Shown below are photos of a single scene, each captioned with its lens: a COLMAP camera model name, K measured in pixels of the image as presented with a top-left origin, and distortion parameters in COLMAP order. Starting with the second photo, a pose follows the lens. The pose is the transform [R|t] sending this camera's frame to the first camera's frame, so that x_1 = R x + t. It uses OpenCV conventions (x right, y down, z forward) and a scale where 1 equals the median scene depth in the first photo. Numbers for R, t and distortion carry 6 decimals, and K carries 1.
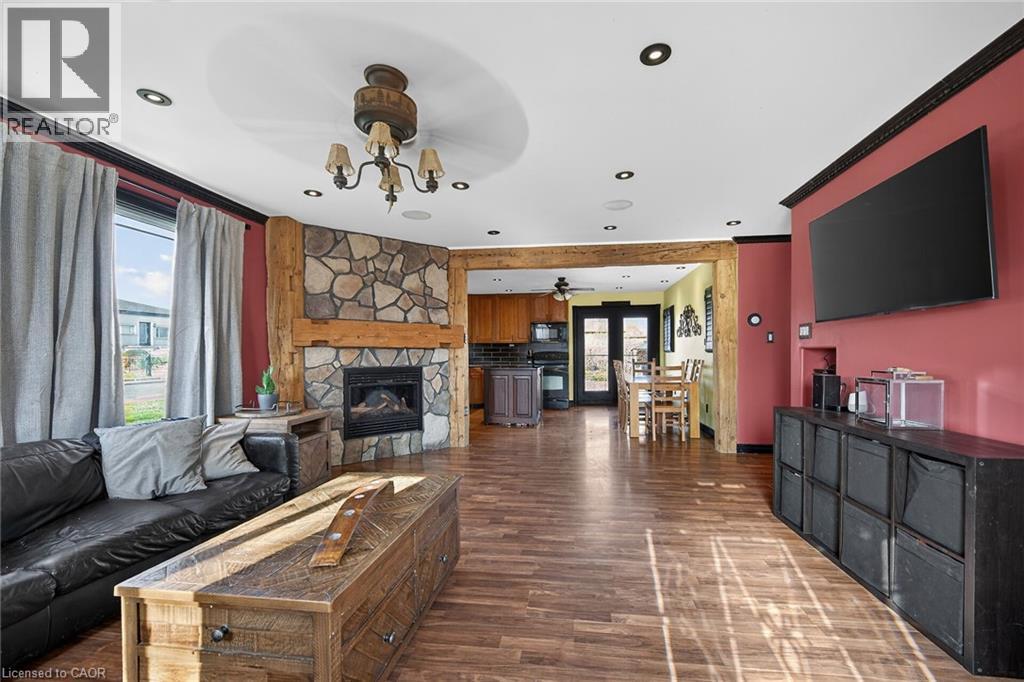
lens RADIAL K [[414.2, 0, 531.3], [0, 414.2, 357.1], [0, 0, 1]] dist [0.000594, -0.000052]
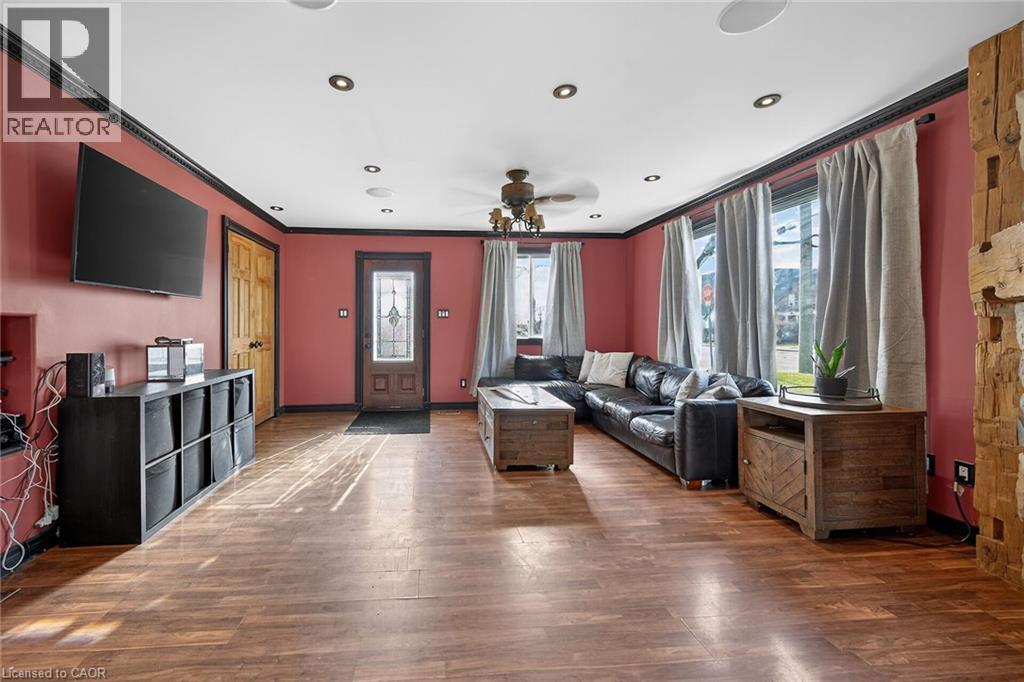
lens RADIAL K [[412.4, 0, 458.1], [0, 412.4, 327.4], [0, 0, 1]] dist [-0.001290, -0.000232]
pose [[-0.983302, 0.005737, -0.181889, 0.103599], [0.004664, 0.999969, 0.006327, -0.004294], [0.181920, 0.005374, -0.983299, 1.188030]]
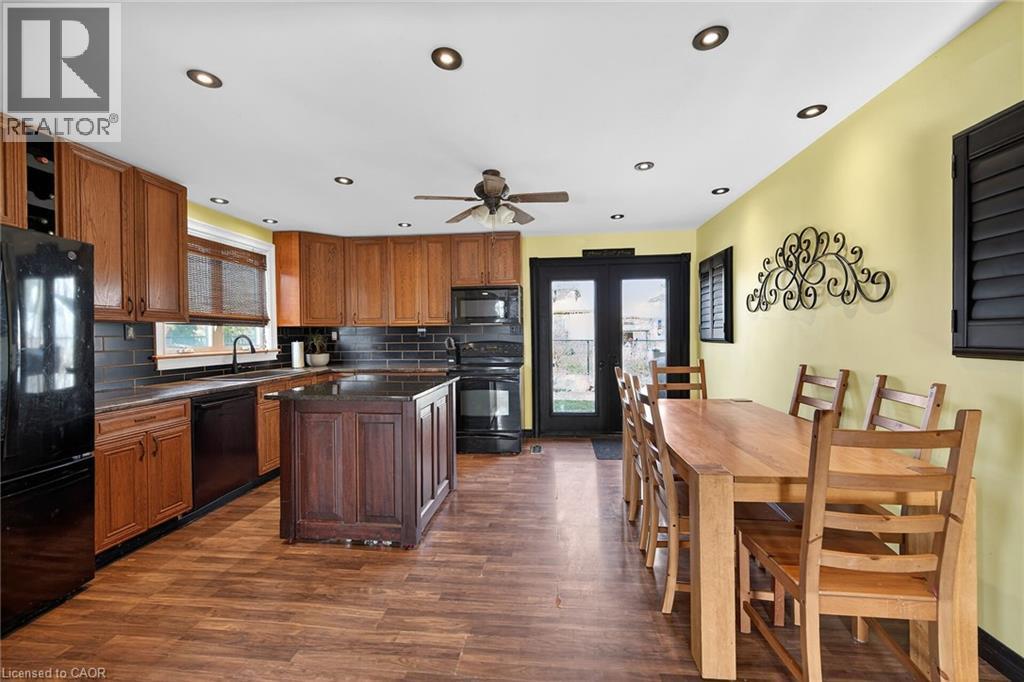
lens RADIAL K [[404.6, 0, 520.8], [0, 404.6, 333.9], [0, 0, 1]] dist [0.002615, -0.000214]
pose [[0.999666, -0.006801, 0.024930, 0.144096], [0.007087, 0.999910, -0.011396, -0.032472], [-0.024851, 0.011569, 0.999624, 0.916392]]
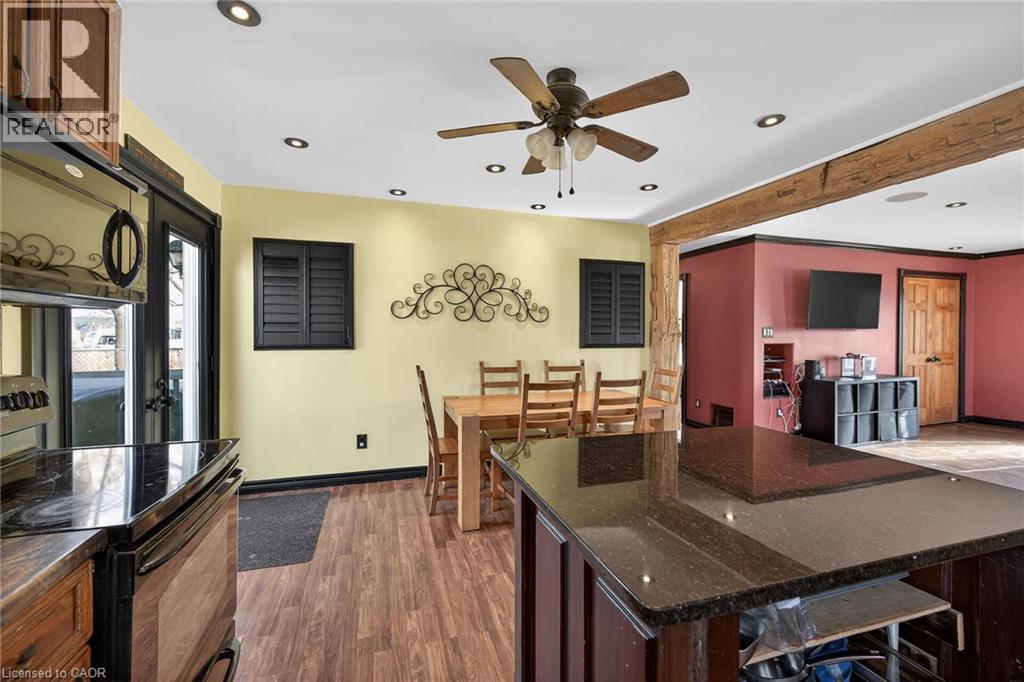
lens RADIAL K [[427.7, 0, 512.0], [0, 427.7, 343.6], [0, 0, 1]] dist [-0.000668, -0.000437]
pose [[-0.403563, -0.011181, 0.914883, -0.236116], [0.012091, 0.999773, 0.017551, -0.042203], [-0.914872, 0.018145, -0.403336, 1.761886]]
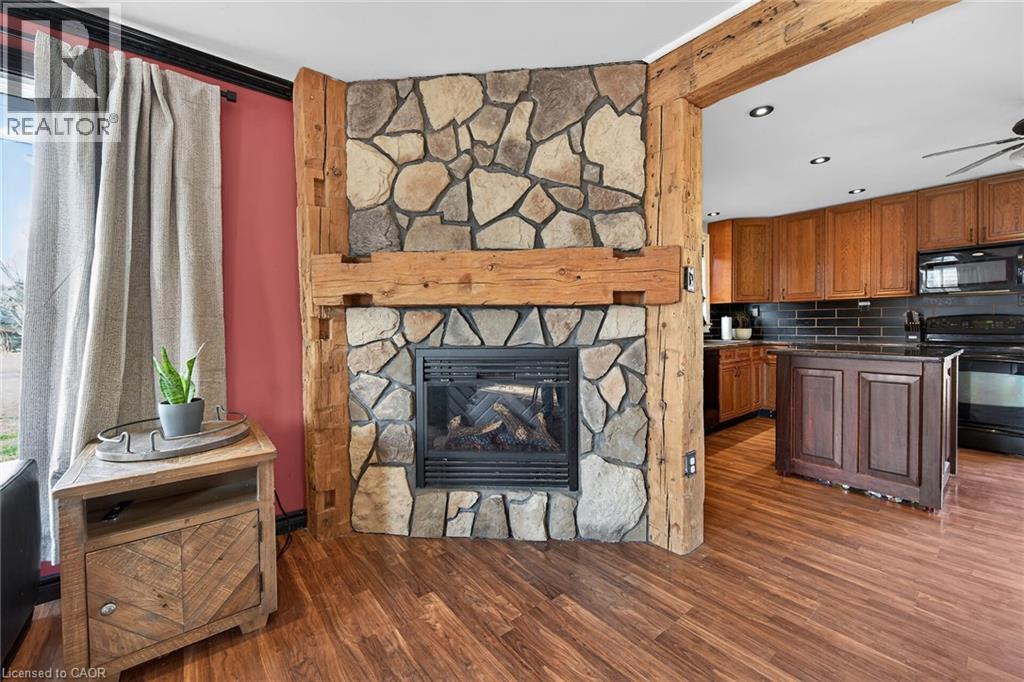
lens RADIAL K [[404.6, 0, 520.8], [0, 404.6, 333.9], [0, 0, 1]] dist [0.002615, -0.000214]
pose [[0.719793, 0.011636, -0.694091, -0.009112], [-0.000086, 0.999861, 0.016673, 0.000720], [0.694189, -0.011942, 0.719694, 0.702150]]
